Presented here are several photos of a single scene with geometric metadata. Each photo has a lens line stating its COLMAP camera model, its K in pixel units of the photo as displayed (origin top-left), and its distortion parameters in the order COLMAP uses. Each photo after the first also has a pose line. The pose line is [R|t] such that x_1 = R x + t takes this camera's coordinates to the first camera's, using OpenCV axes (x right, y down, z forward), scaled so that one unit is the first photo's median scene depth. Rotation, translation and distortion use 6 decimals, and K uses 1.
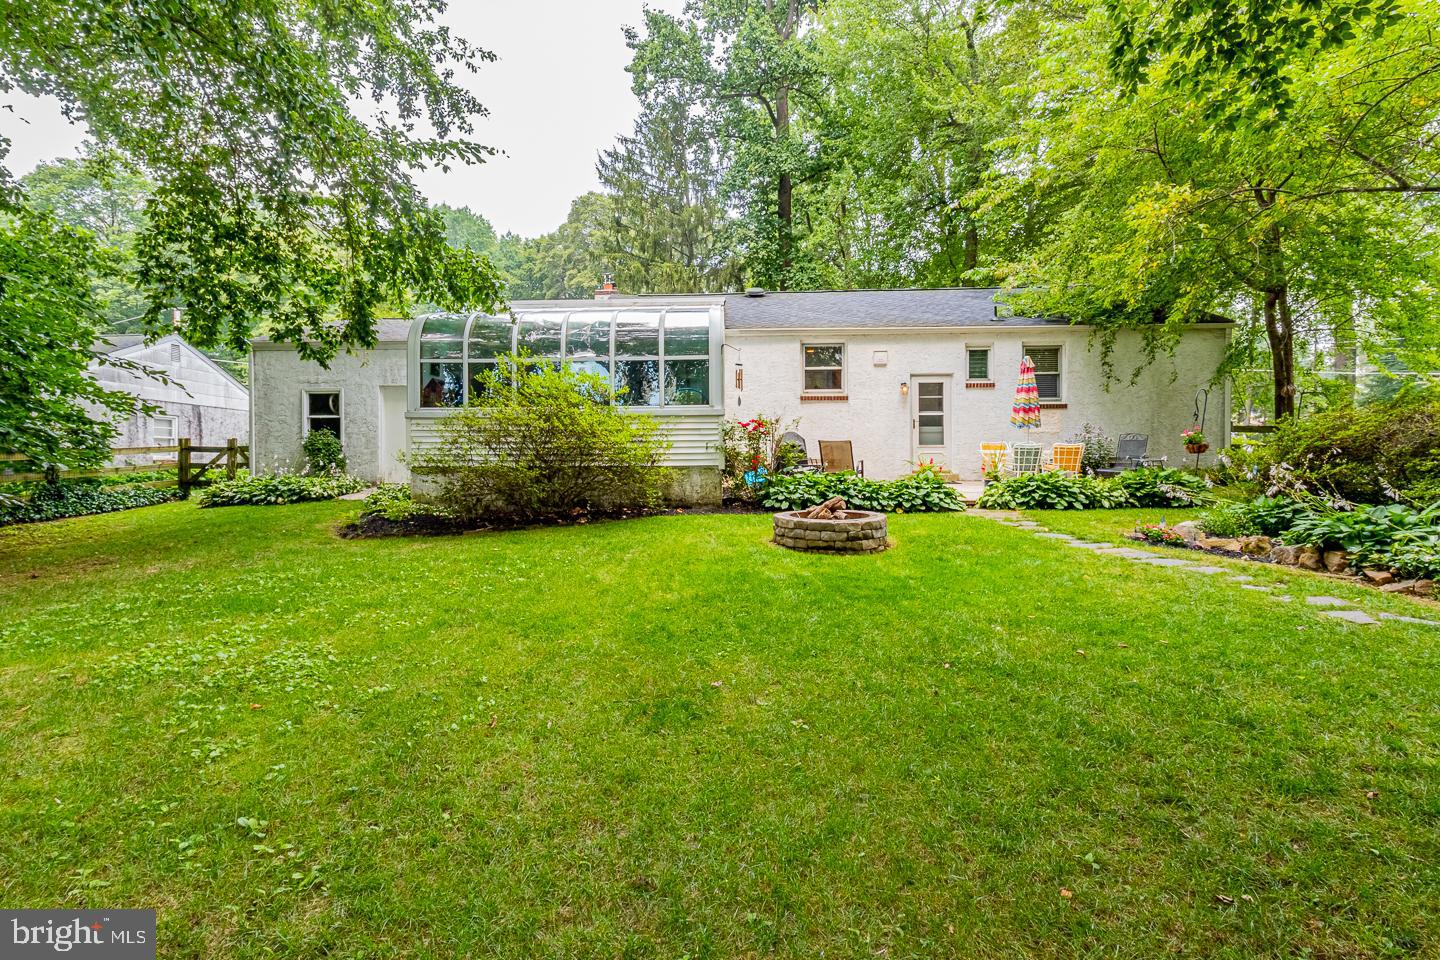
lens RADIAL K [[695.1, 0, 714.2], [0, 695.1, 454.7], [0, 0, 1]] dist [0.000777, -0.000706]
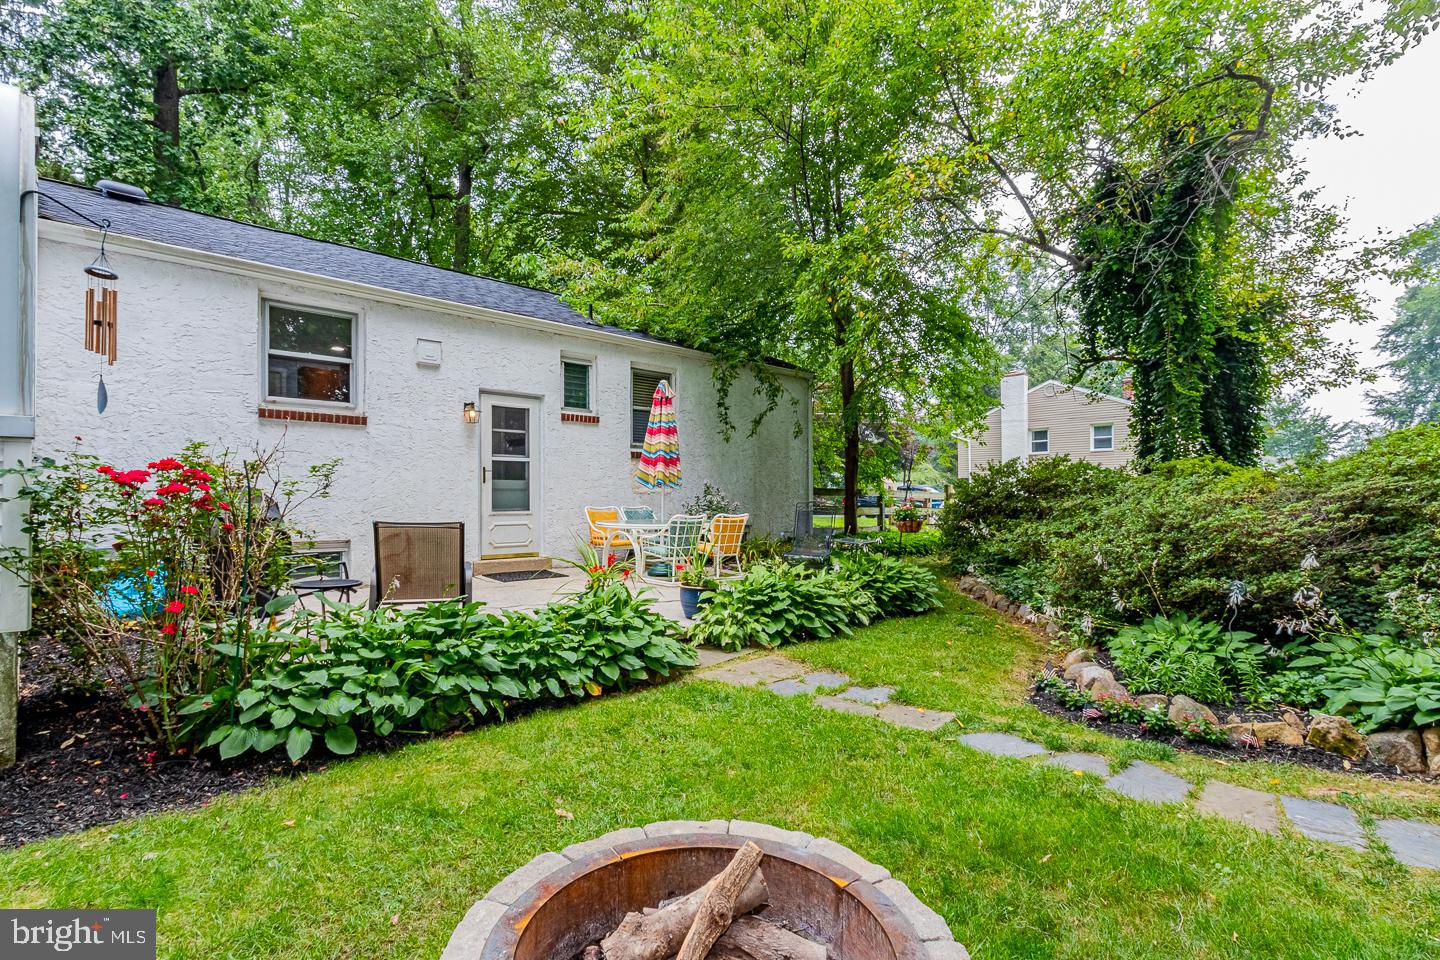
lens RADIAL K [[679.6, 0, 692.2], [0, 679.6, 495.3], [0, 0, 1]] dist [0.000016, -0.000250]
pose [[0.706420, 0.008597, 0.707741, 0.007237], [-0.011250, 0.999936, -0.000917, -0.029527], [-0.707704, -0.007315, 0.706471, 0.489011]]
